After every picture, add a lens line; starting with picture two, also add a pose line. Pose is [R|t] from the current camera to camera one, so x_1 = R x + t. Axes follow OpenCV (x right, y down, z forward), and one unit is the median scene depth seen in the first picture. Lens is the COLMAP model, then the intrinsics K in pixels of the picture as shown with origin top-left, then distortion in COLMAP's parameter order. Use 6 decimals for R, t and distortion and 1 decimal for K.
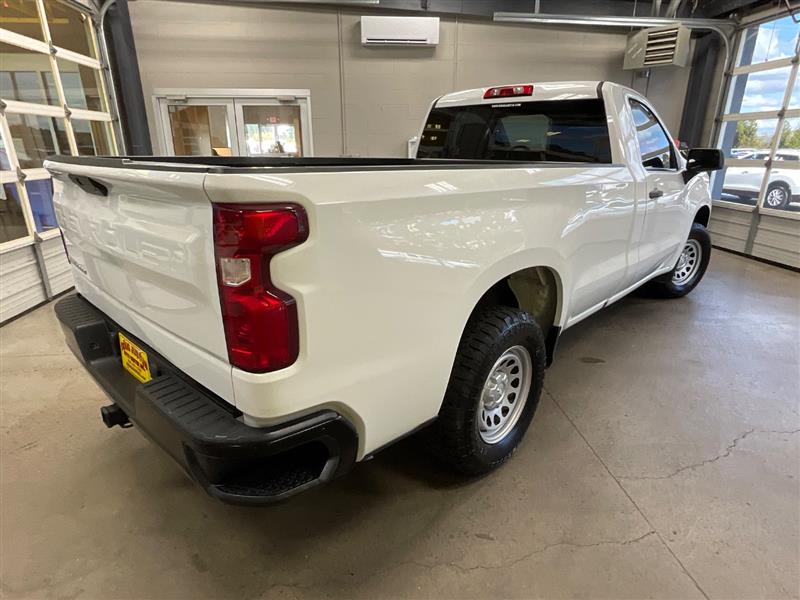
lens RADIAL K [[451.9, 0, 393.4], [0, 451.9, 303.7], [0, 0, 1]] dist [-0.007365, -0.001665]
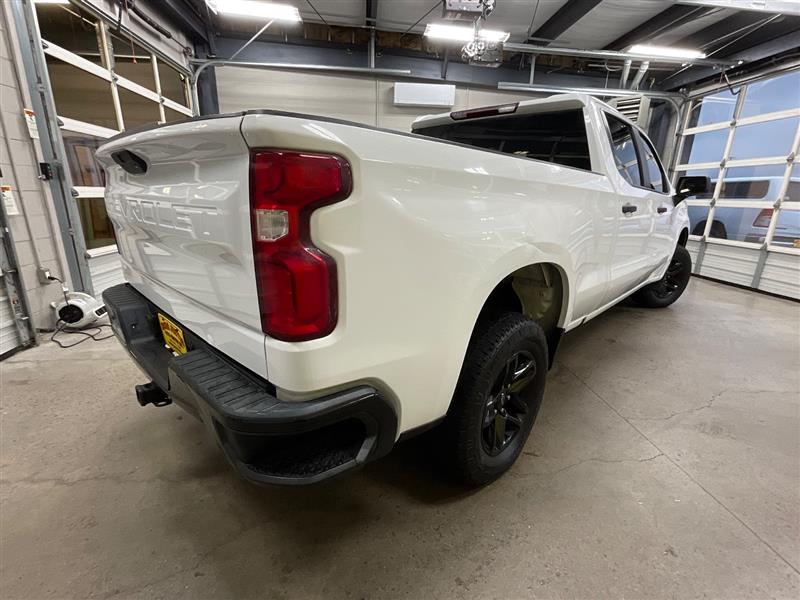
lens RADIAL K [[363.4, 0, 423.4], [0, 363.4, 280.9], [0, 0, 1]] dist [-0.011815, -0.000022]
pose [[0.999585, 0.014213, 0.025039, -0.013055], [-0.011838, 0.995638, -0.092547, 0.023743], [-0.026245, 0.092212, 0.995393, 0.060284]]
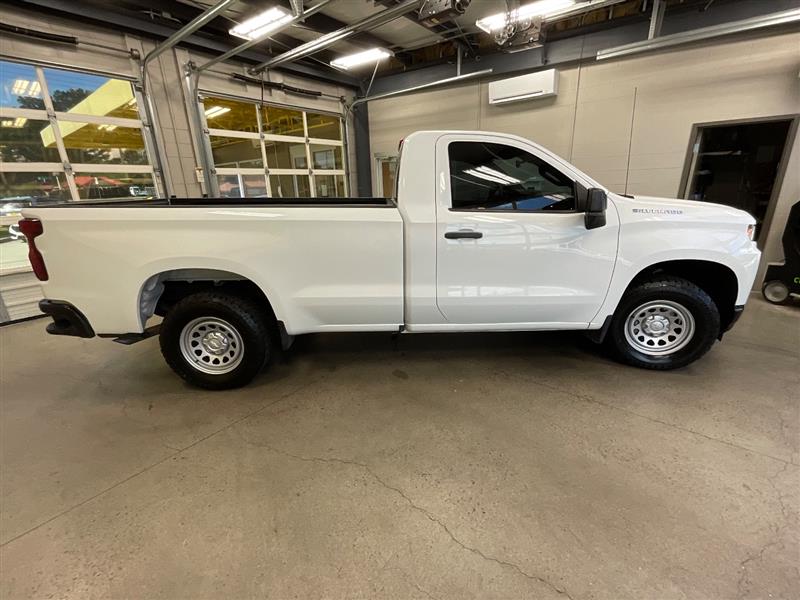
lens RADIAL K [[352.3, 0, 400.0], [0, 352.3, 300.0], [0, 0, 1]] dist [0.000906, -0.000137]
pose [[0.719952, 0.196302, -0.665684, 0.978556], [-0.203198, 0.976755, 0.068270, -0.121176], [0.663611, 0.086114, 0.743104, 0.297317]]
